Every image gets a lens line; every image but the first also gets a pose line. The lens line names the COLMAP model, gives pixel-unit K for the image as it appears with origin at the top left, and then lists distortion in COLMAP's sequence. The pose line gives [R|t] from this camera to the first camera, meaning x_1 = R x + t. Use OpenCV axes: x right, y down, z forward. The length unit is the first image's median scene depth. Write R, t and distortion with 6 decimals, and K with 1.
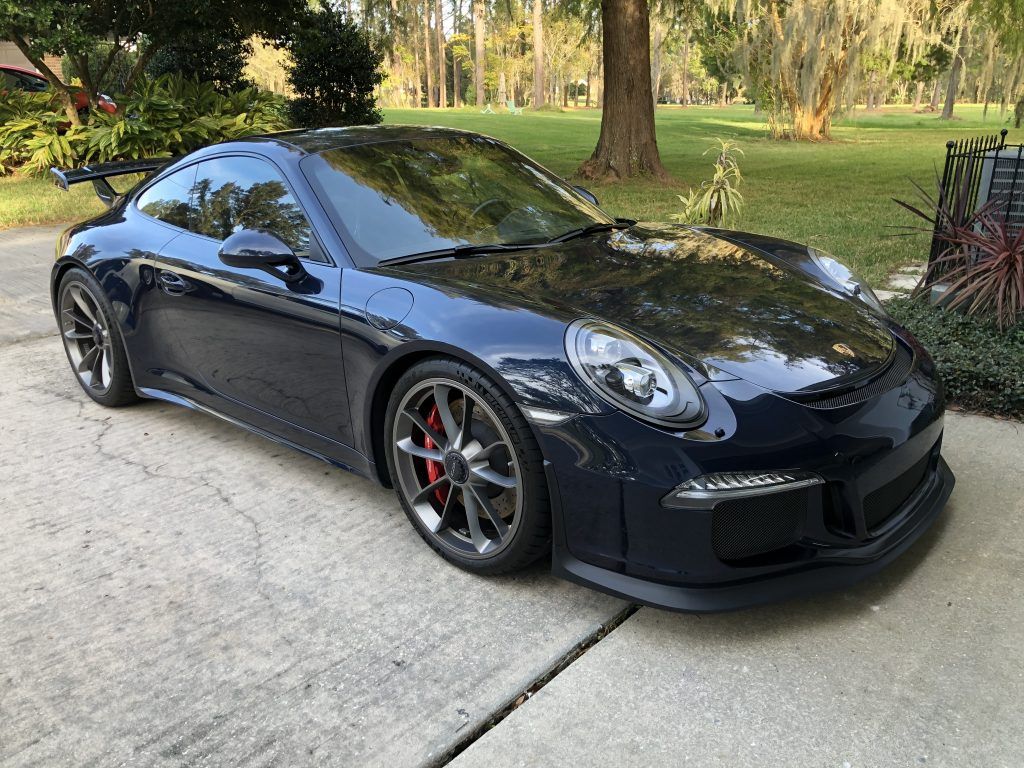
lens RADIAL K [[798.6, 0, 513.4], [0, 798.6, 340.9], [0, 0, 1]] dist [0.009439, 0.003981]
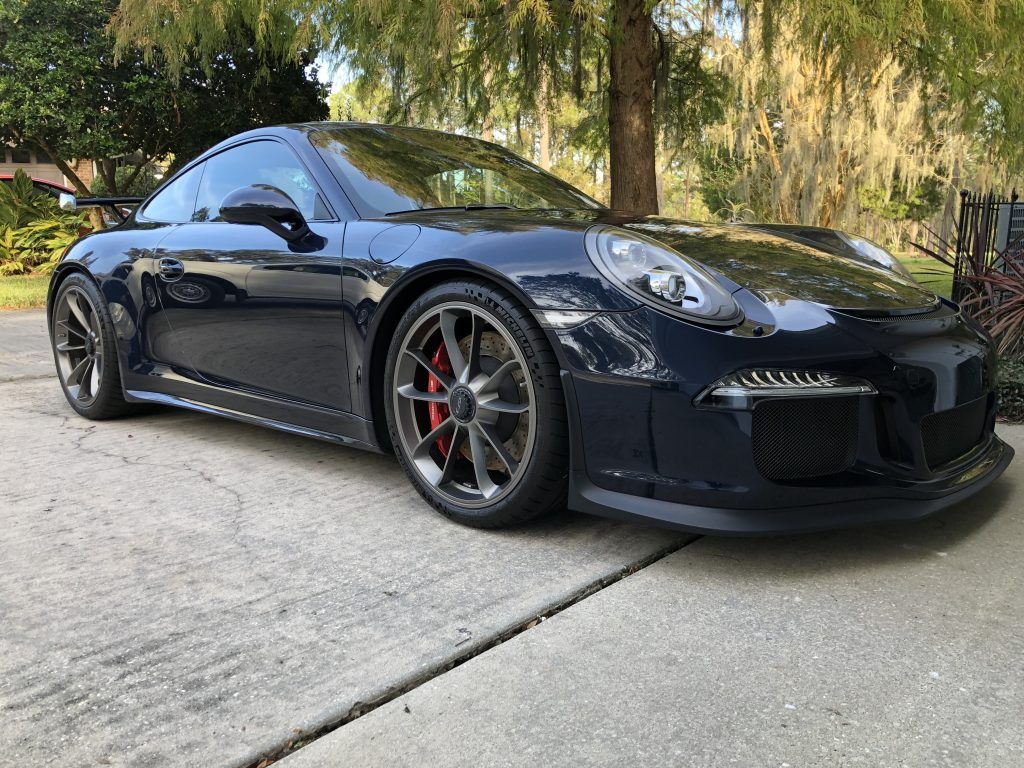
lens RADIAL K [[798.5, 0, 512.0], [0, 798.5, 345.2], [0, 0, 1]] dist [0.006186, 0.007417]
pose [[0.999862, 0.013229, -0.010001, -0.006661], [-0.014584, 0.988505, -0.150485, 0.221981], [0.007895, 0.150610, 0.988562, 0.094936]]
